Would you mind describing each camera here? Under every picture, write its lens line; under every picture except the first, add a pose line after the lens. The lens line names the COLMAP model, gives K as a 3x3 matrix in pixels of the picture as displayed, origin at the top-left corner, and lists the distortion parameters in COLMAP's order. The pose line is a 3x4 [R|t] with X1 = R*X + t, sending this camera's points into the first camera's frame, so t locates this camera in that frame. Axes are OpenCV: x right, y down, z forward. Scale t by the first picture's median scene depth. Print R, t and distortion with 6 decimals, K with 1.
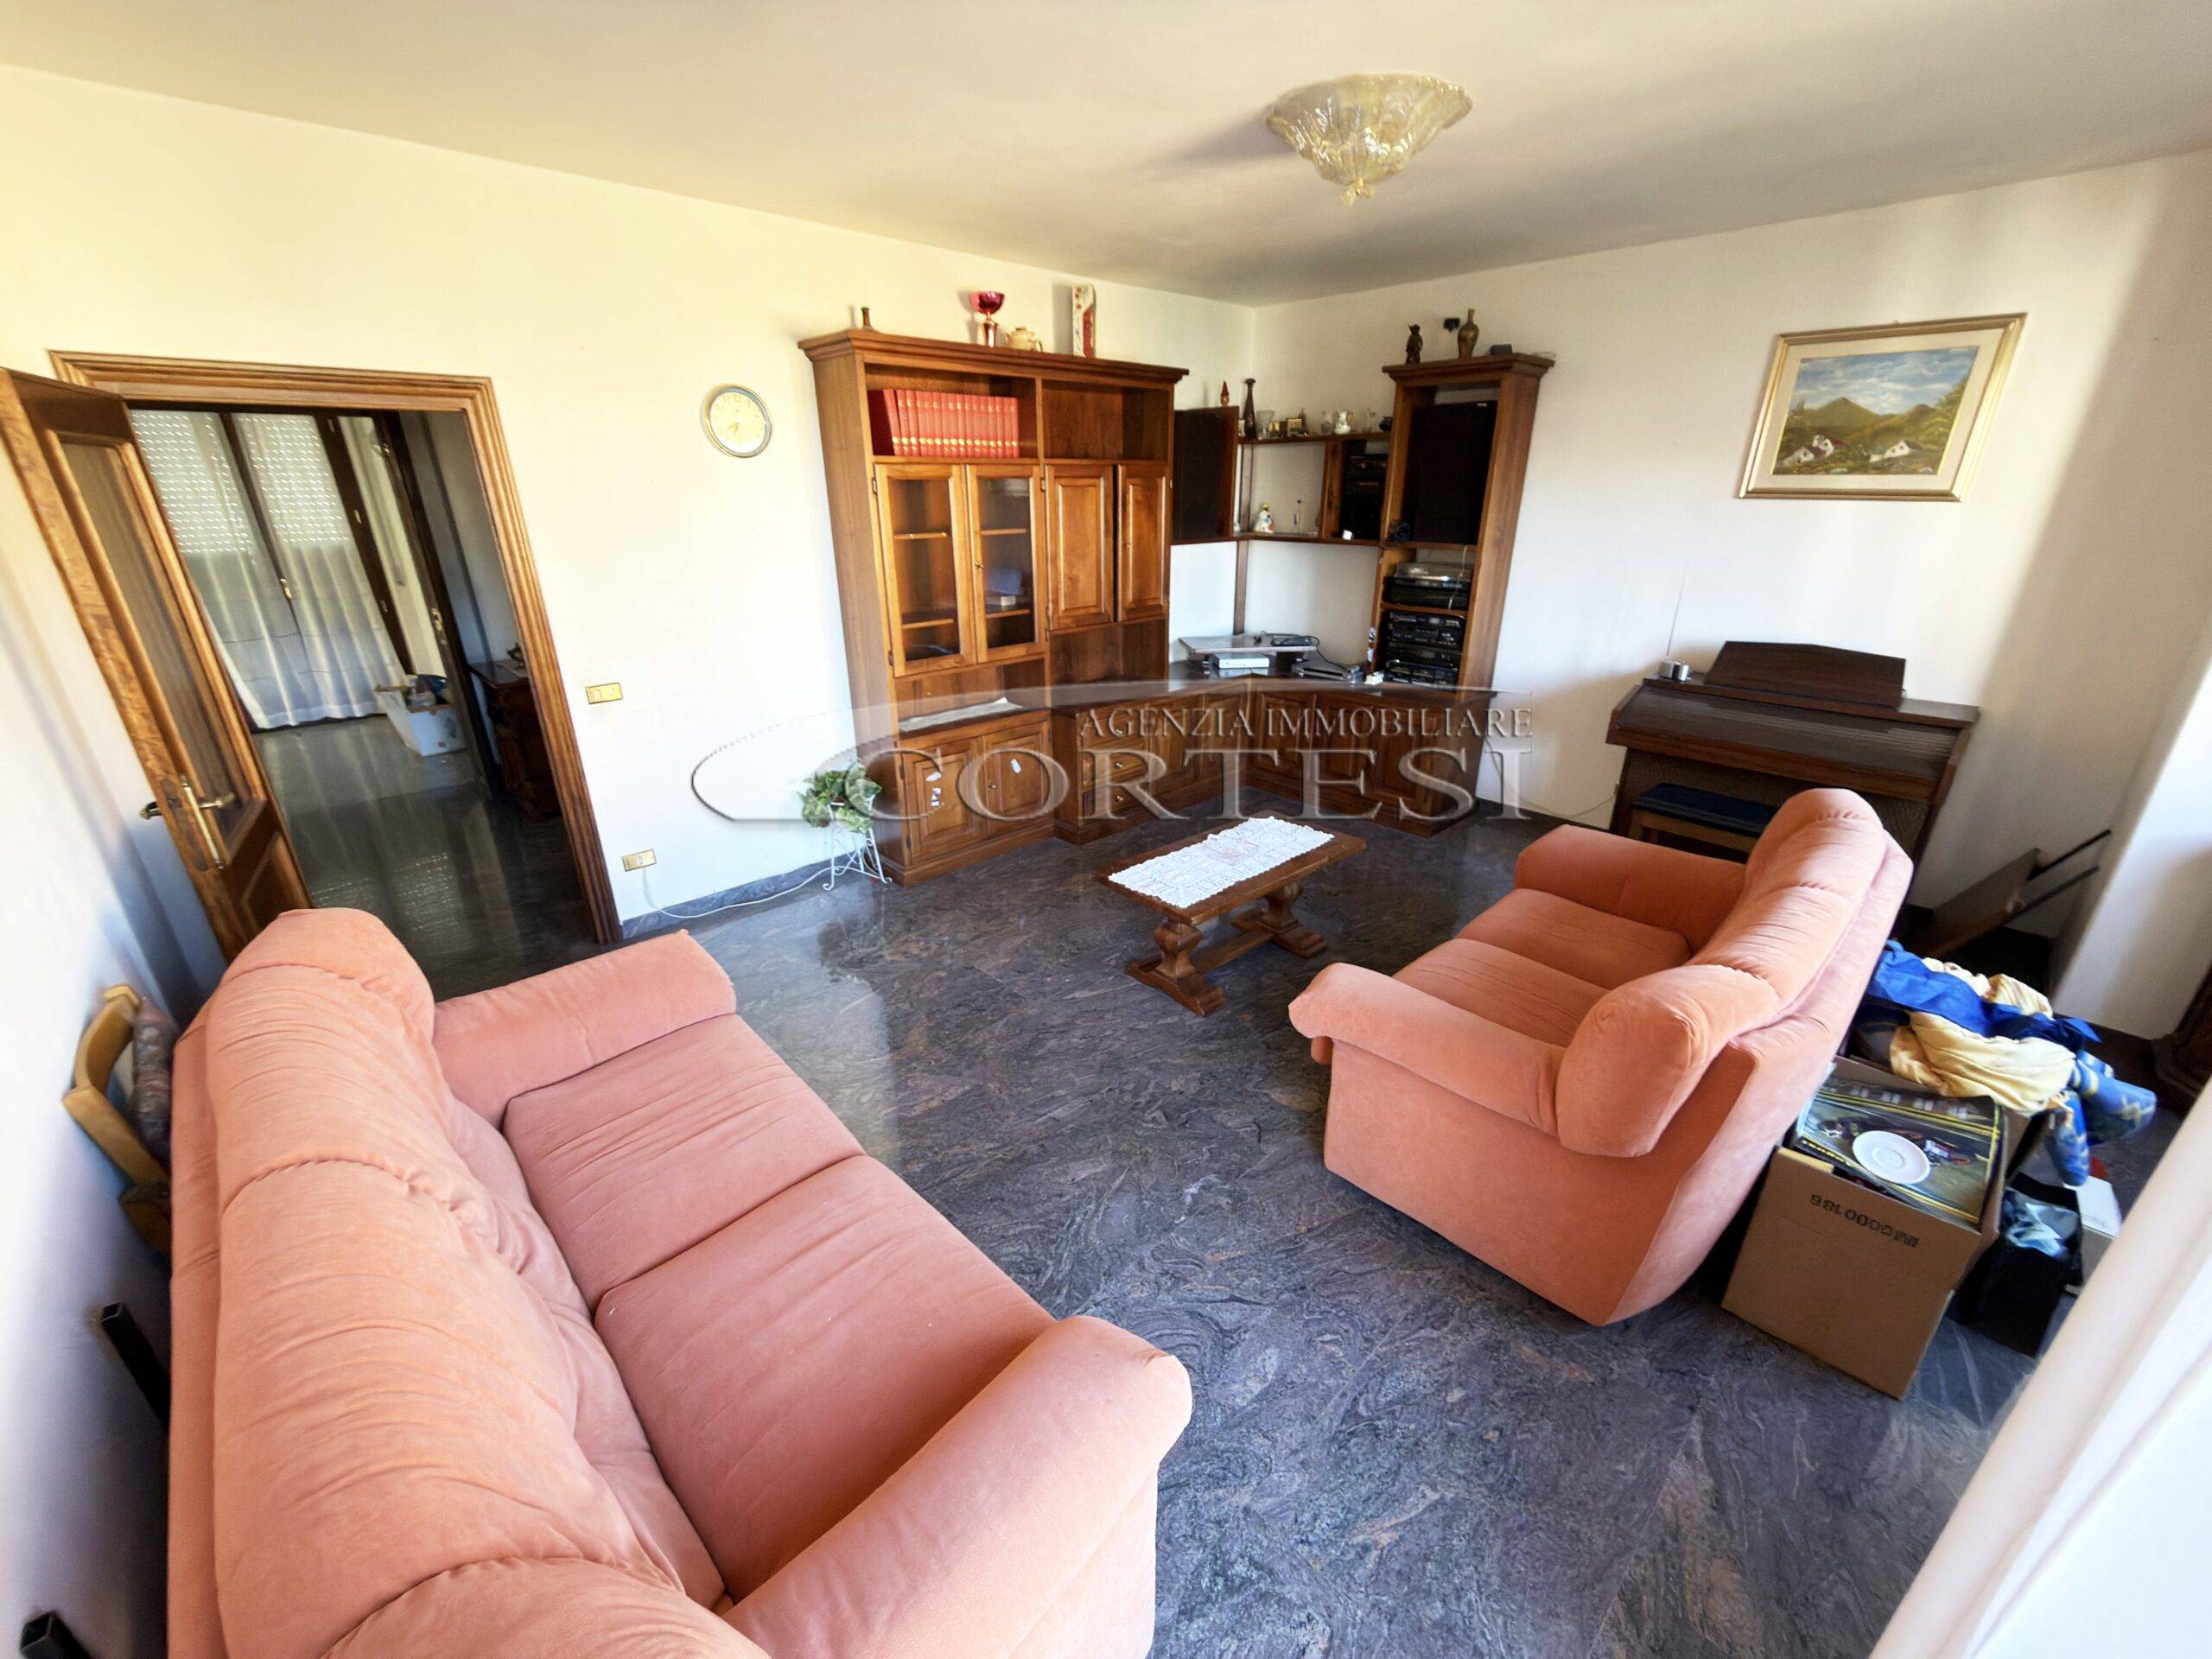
lens RADIAL K [[881.4, 0, 1103.0], [0, 881.4, 830.6], [0, 0, 1]] dist [0.001333, -0.000386]
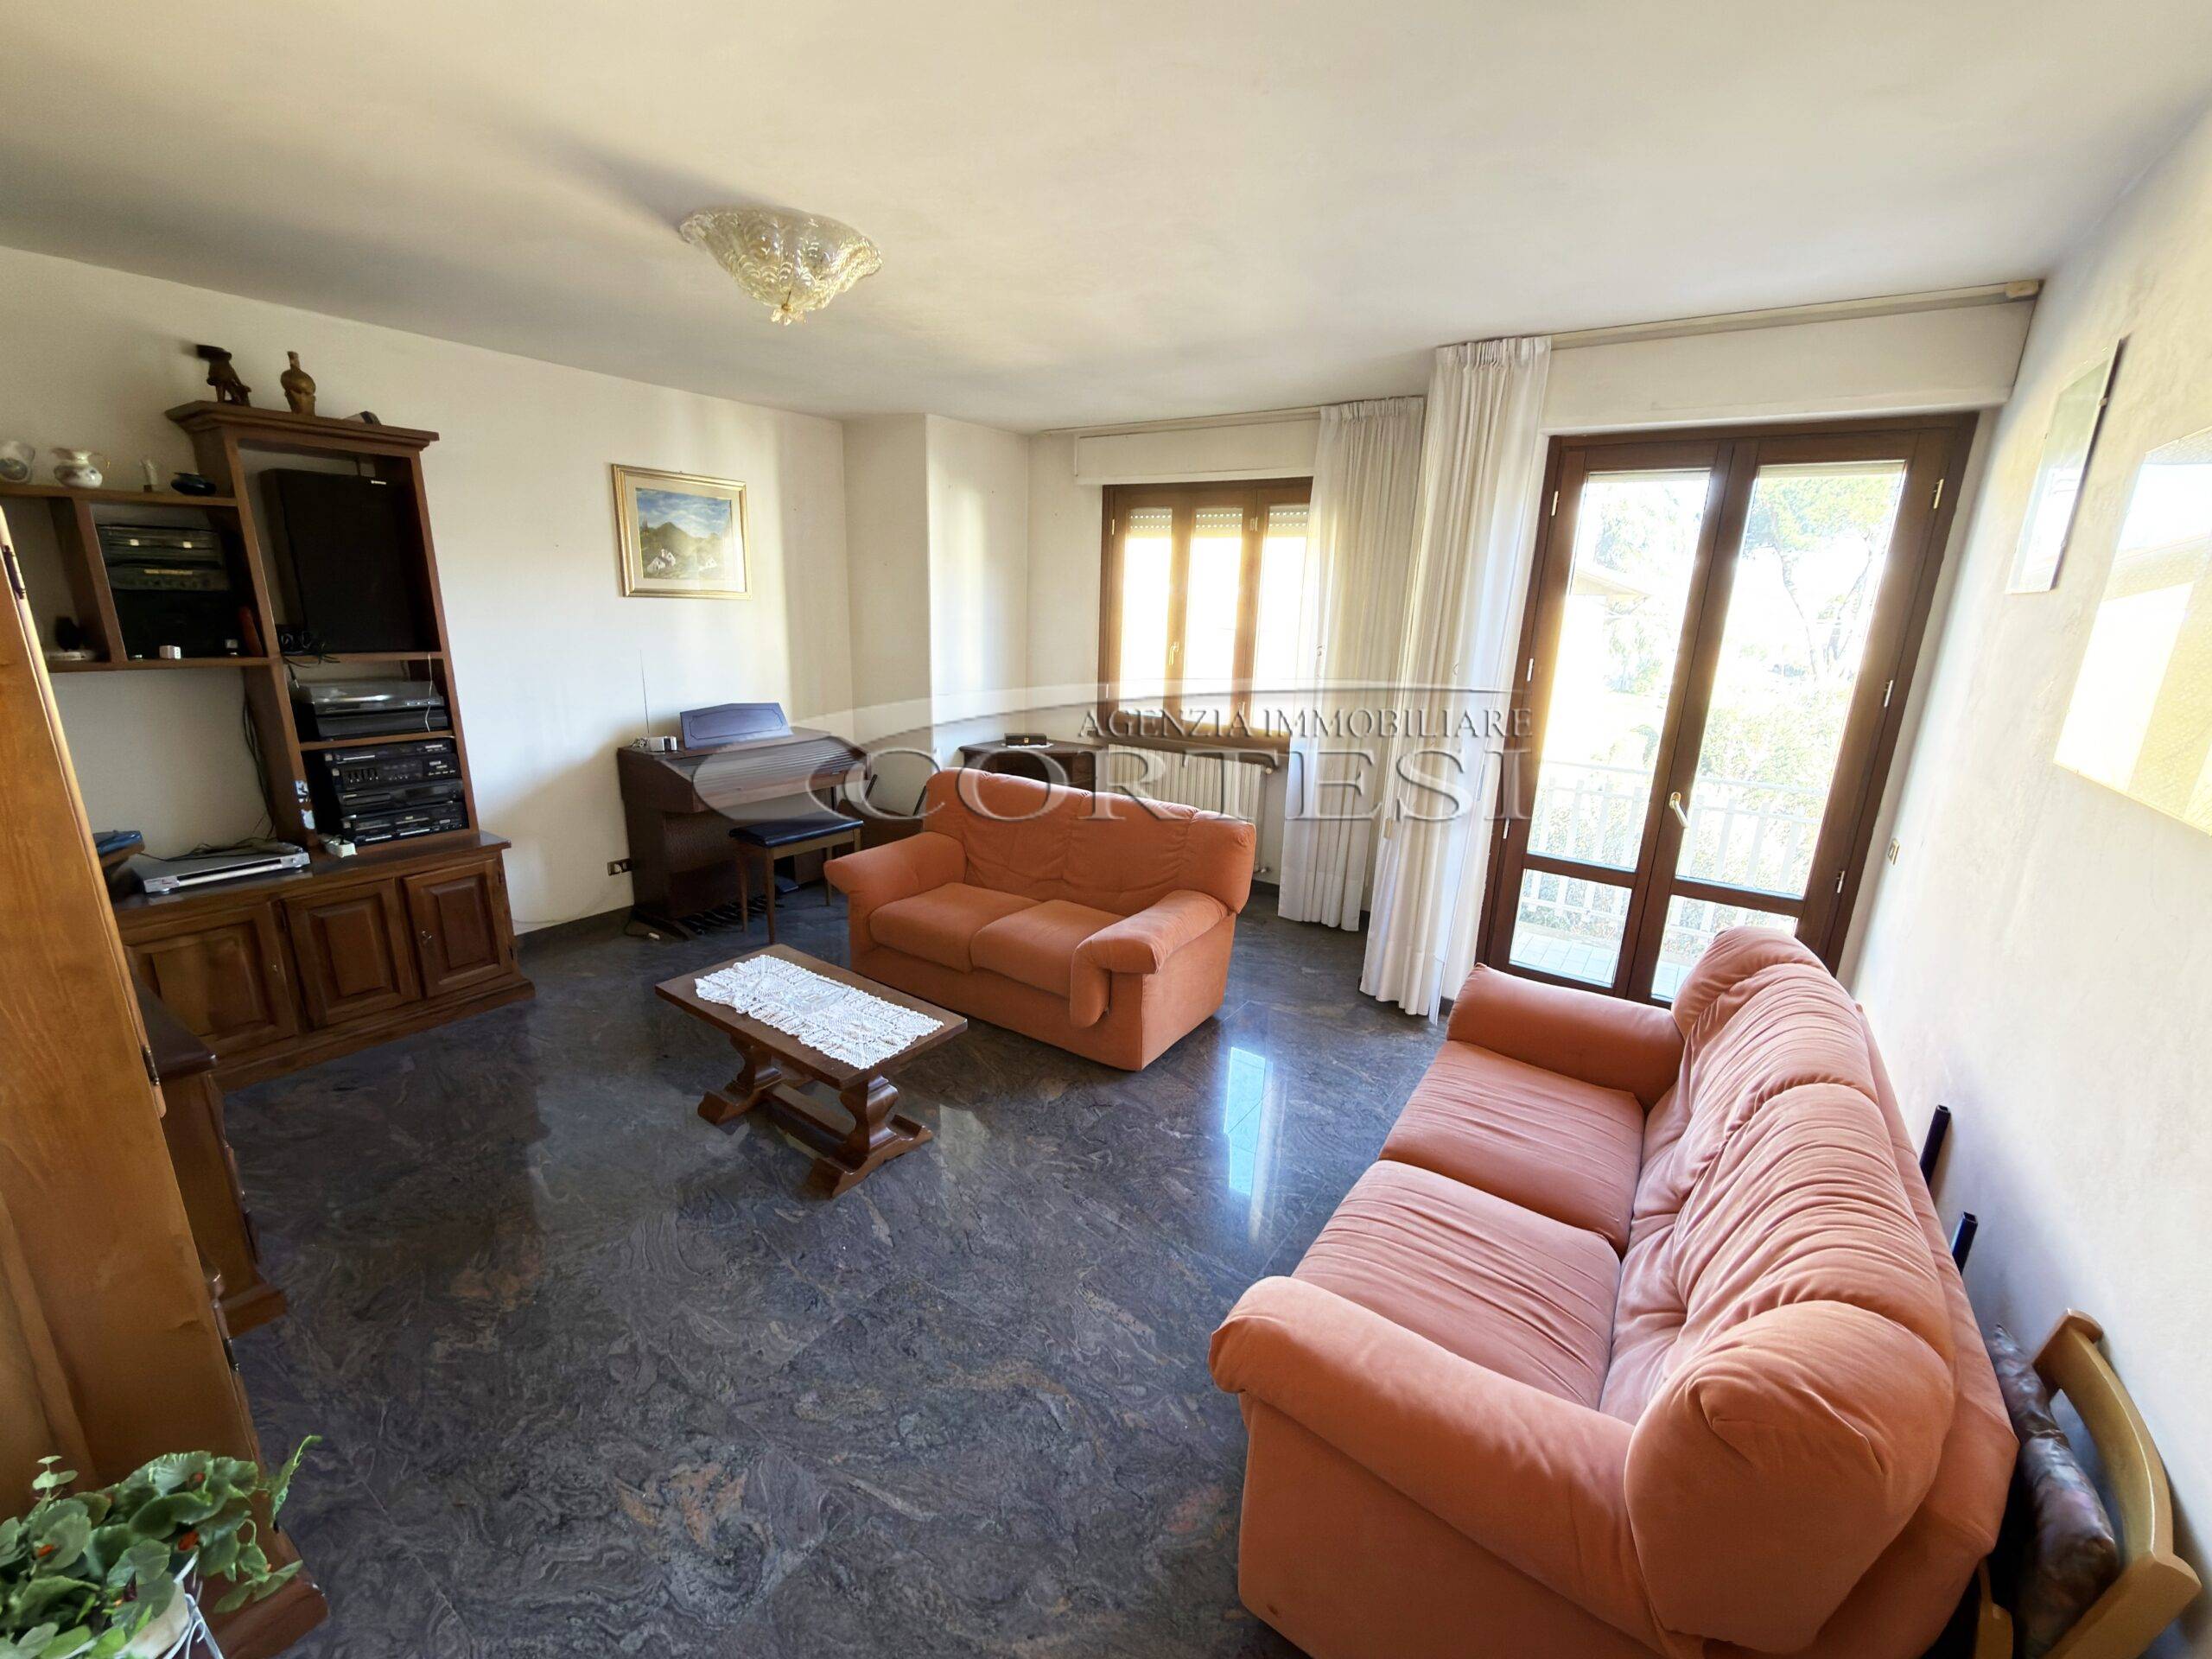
lens RADIAL K [[898.3, 0, 1112.5], [0, 898.3, 837.4], [0, 0, 1]] dist [0.001255, -0.000525]
pose [[-0.210080, -0.255877, 0.943606, -0.618720], [0.335076, 0.887848, 0.315357, -0.256569], [-0.918472, 0.382430, -0.100781, 0.658615]]
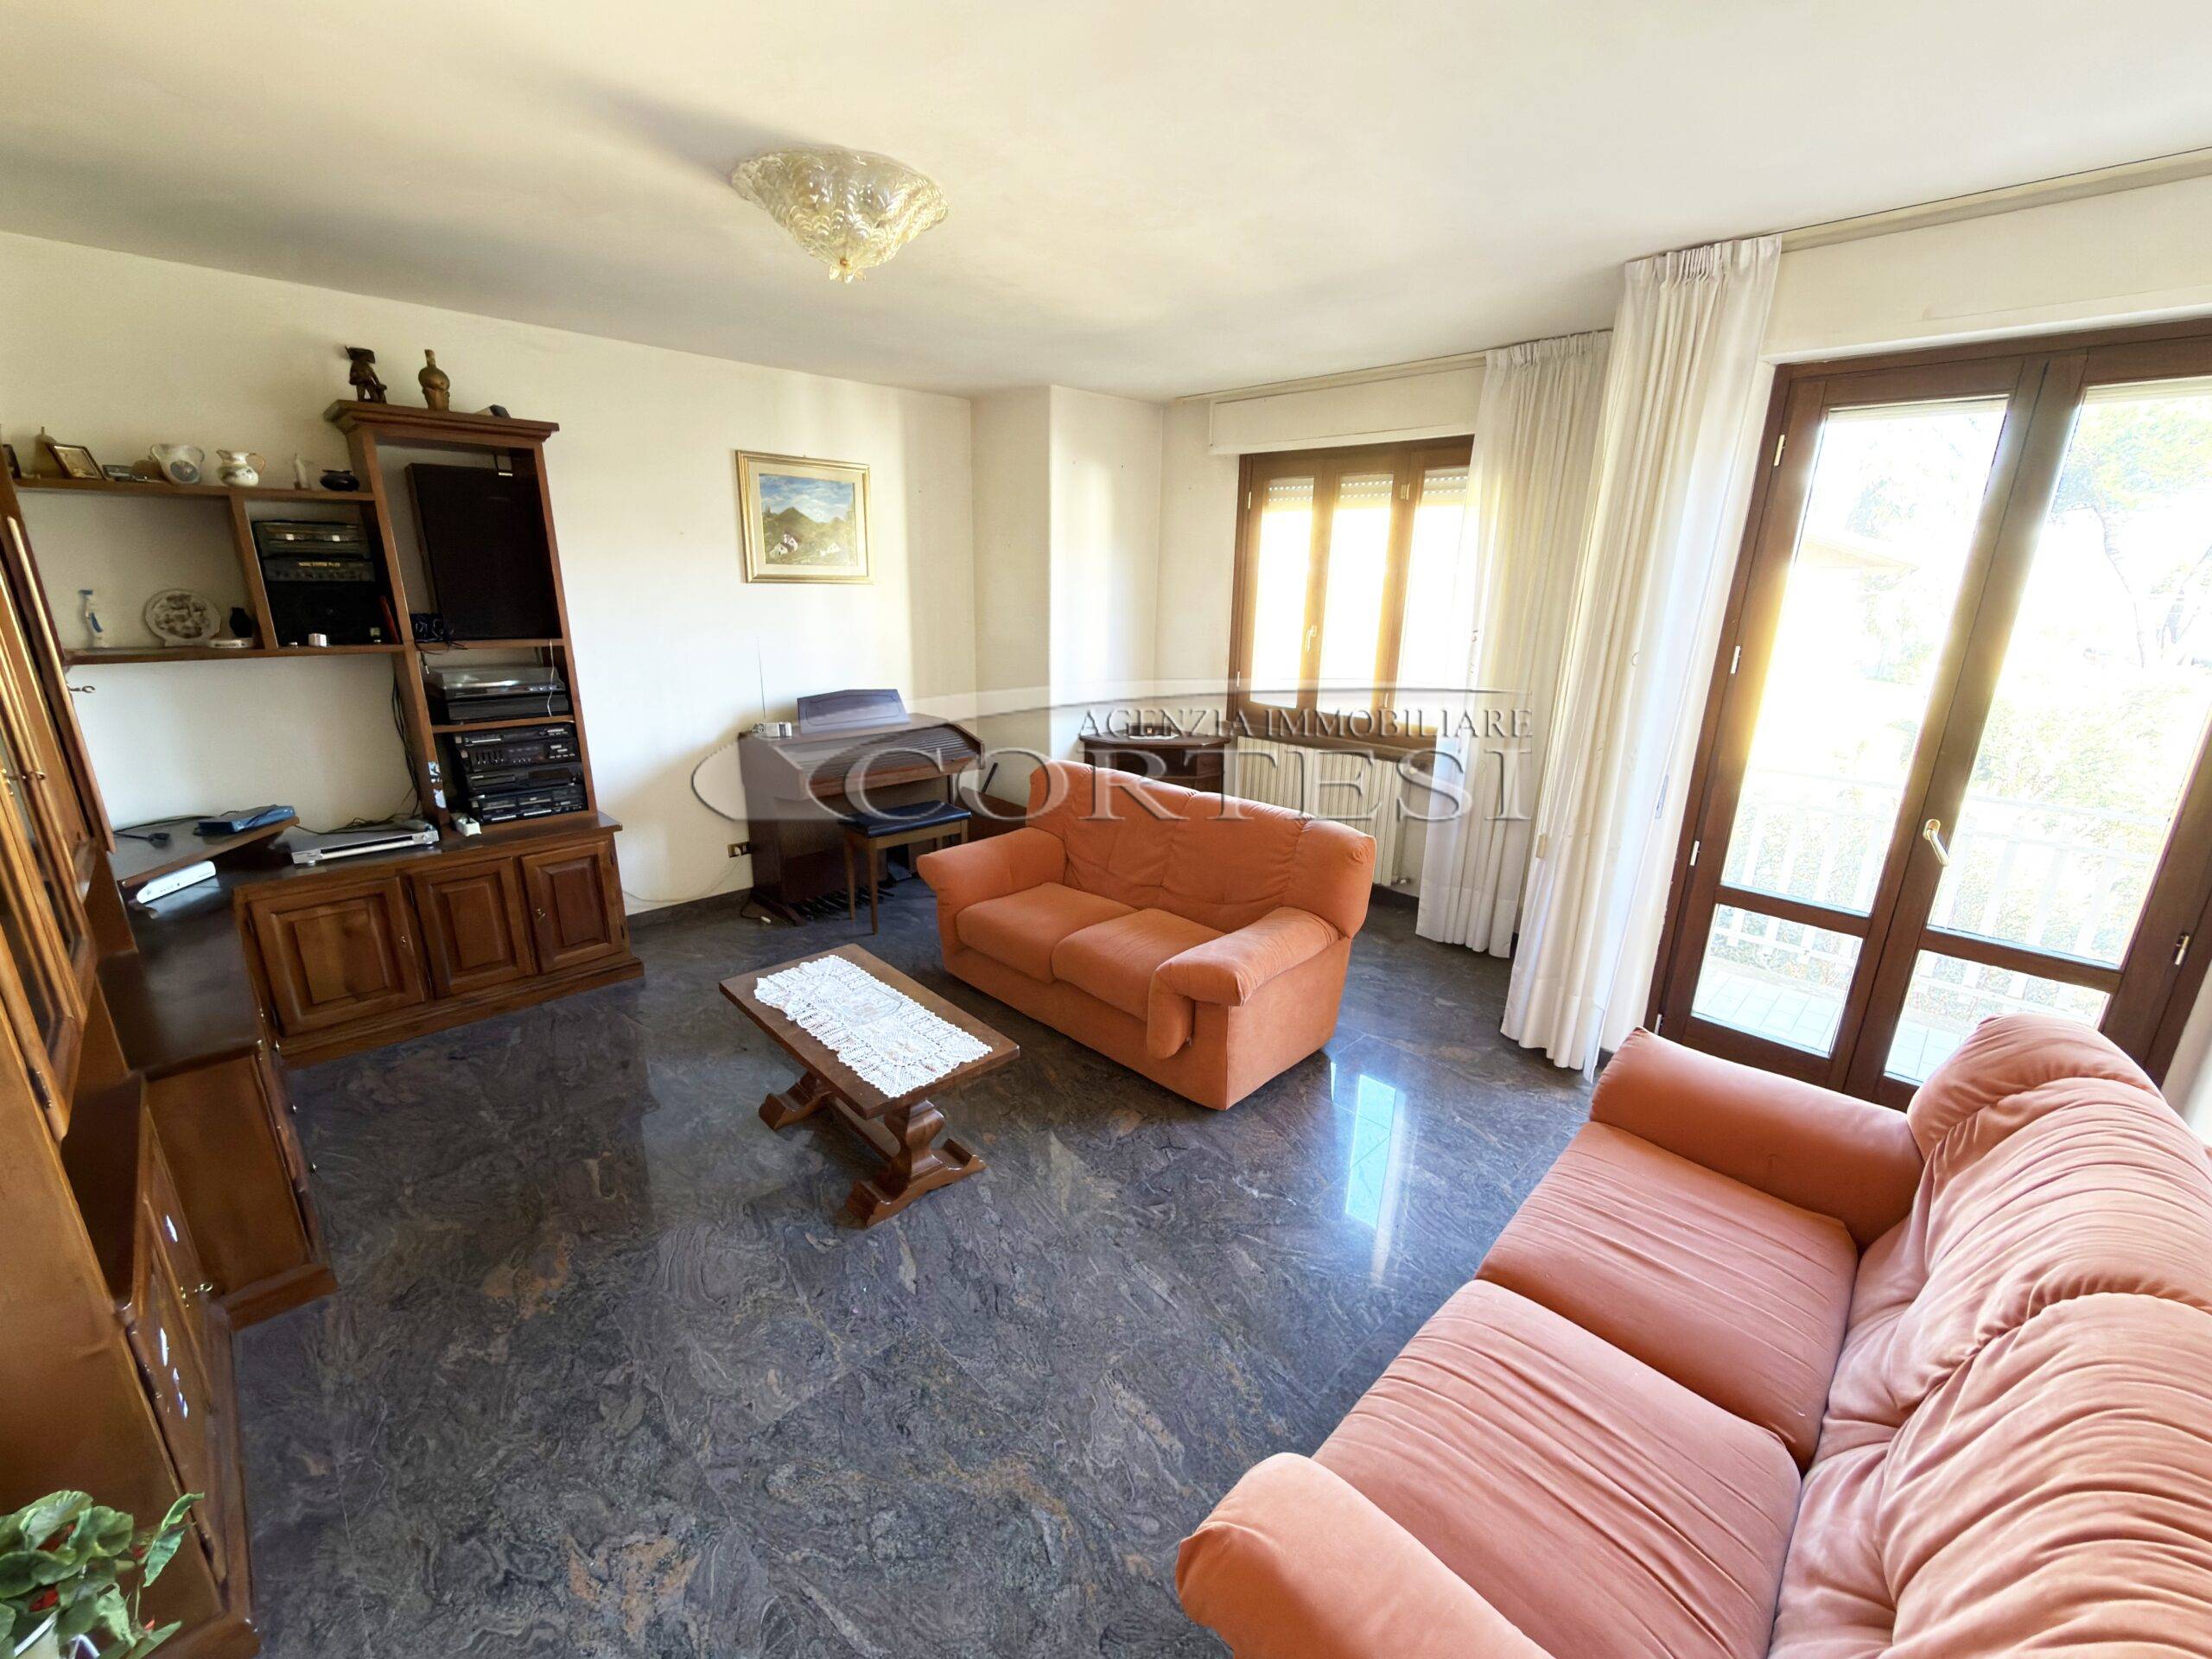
lens RADIAL K [[898.3, 0, 1112.5], [0, 898.3, 837.4], [0, 0, 1]] dist [0.001255, -0.000525]
pose [[-0.023834, -0.278109, 0.960254, -0.535426], [0.354563, 0.895735, 0.268223, -0.224927], [-0.934728, 0.346864, 0.077258, 0.579063]]
